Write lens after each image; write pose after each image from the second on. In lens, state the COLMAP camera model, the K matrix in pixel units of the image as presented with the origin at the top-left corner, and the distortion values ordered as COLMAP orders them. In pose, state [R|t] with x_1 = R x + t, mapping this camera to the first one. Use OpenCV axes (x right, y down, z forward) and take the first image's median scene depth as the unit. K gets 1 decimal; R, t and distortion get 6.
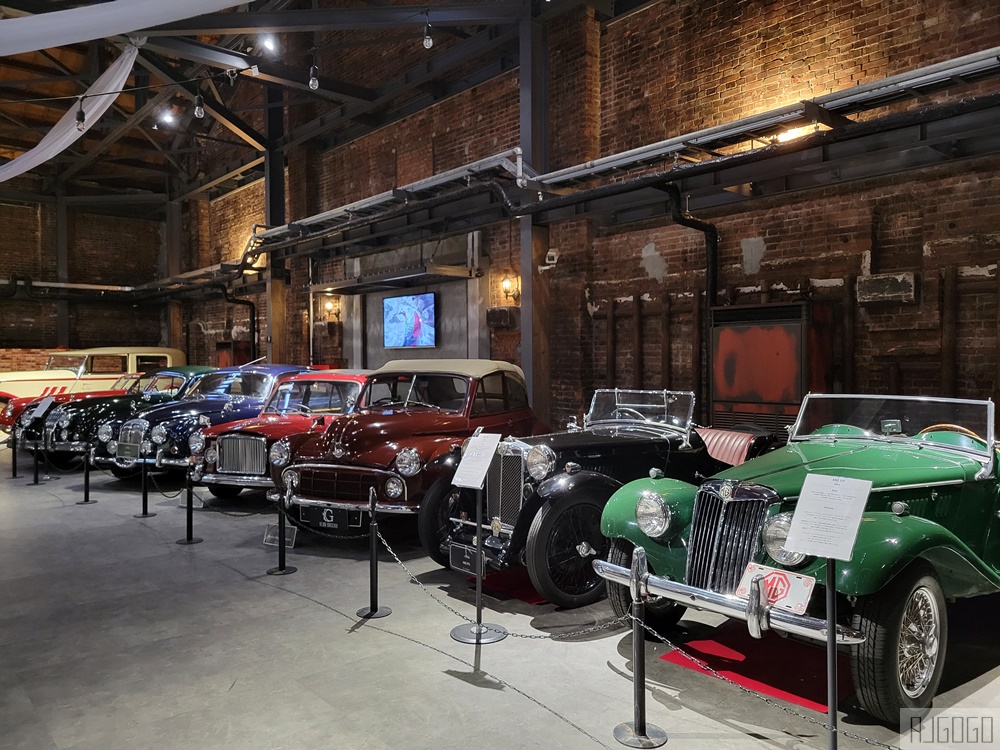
lens RADIAL K [[762.0, 0, 498.8], [0, 762.0, 373.3], [0, 0, 1]] dist [0.032455, -0.014799]
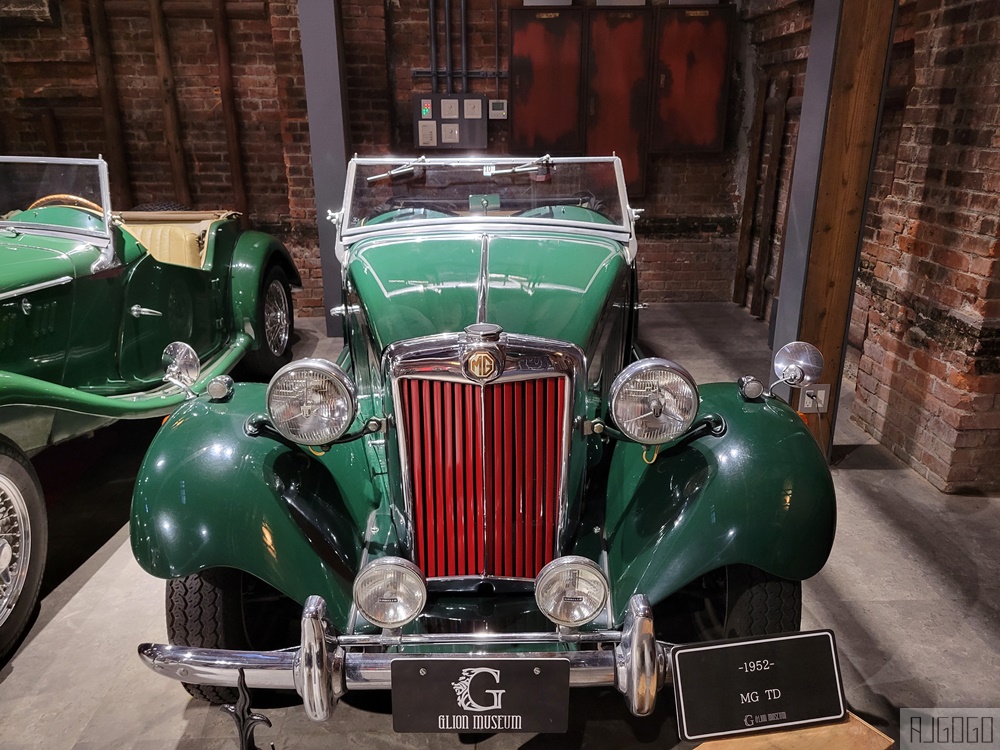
lens RADIAL K [[762.0, 0, 498.8], [0, 762.0, 376.0], [0, 0, 1]] dist [0.032455, -0.014799]
pose [[0.632586, -0.252136, 0.732299, 0.178539], [0.013251, 0.948909, 0.315270, 0.003634], [-0.774377, -0.189732, 0.603608, 0.141455]]
